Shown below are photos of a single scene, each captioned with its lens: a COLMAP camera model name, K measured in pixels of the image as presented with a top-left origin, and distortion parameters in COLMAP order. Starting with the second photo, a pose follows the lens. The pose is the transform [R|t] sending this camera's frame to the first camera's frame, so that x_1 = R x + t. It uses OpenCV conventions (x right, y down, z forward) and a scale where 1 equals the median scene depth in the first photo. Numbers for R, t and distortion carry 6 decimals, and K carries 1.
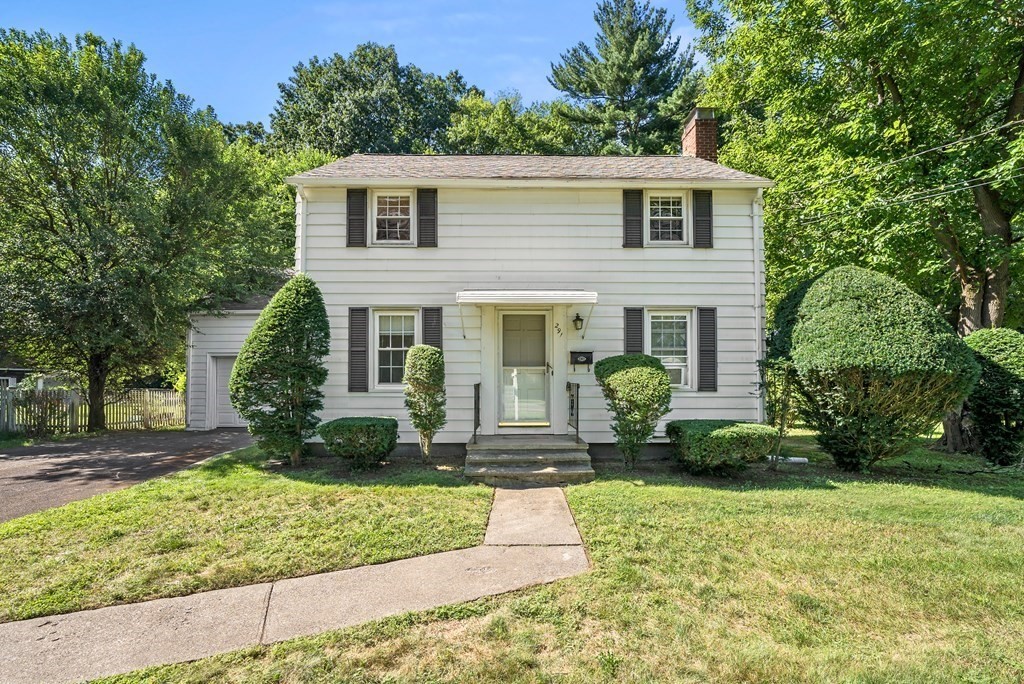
lens RADIAL K [[427.2, 0, 512.3], [0, 427.2, 371.7], [0, 0, 1]] dist [-0.022219, -0.000347]
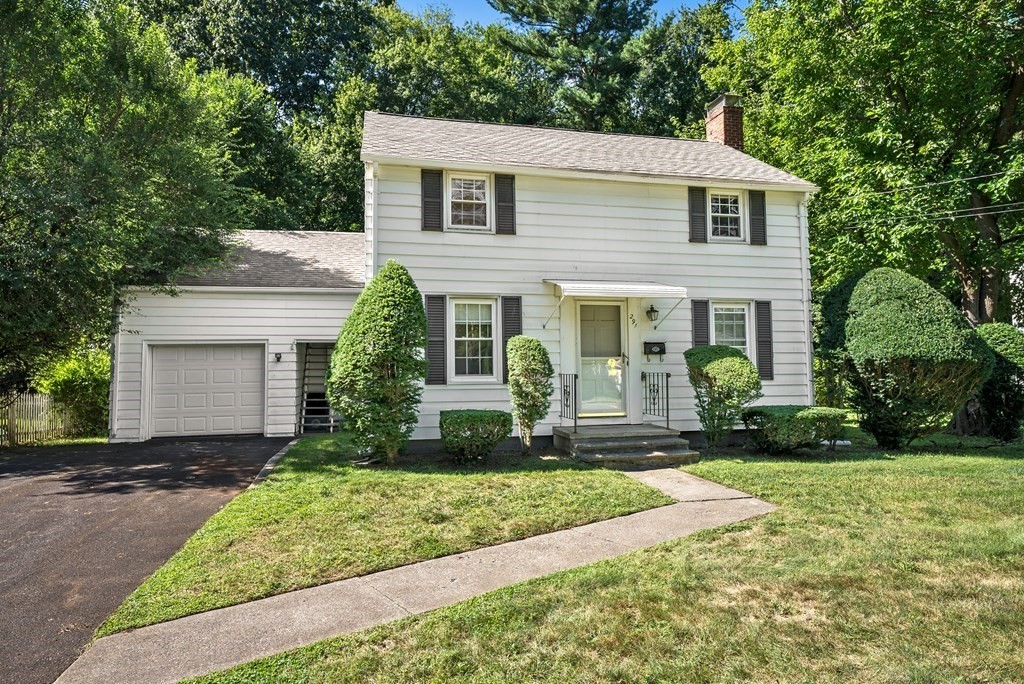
lens RADIAL K [[577.4, 0, 512.0], [0, 577.4, 342.0], [0, 0, 1]] dist [0.006128, 0.001412]
pose [[0.978541, 0.002388, 0.206040, -0.455538], [0.004997, 0.999364, -0.035313, -0.000432], [-0.205993, 0.035585, 0.977906, -0.282592]]
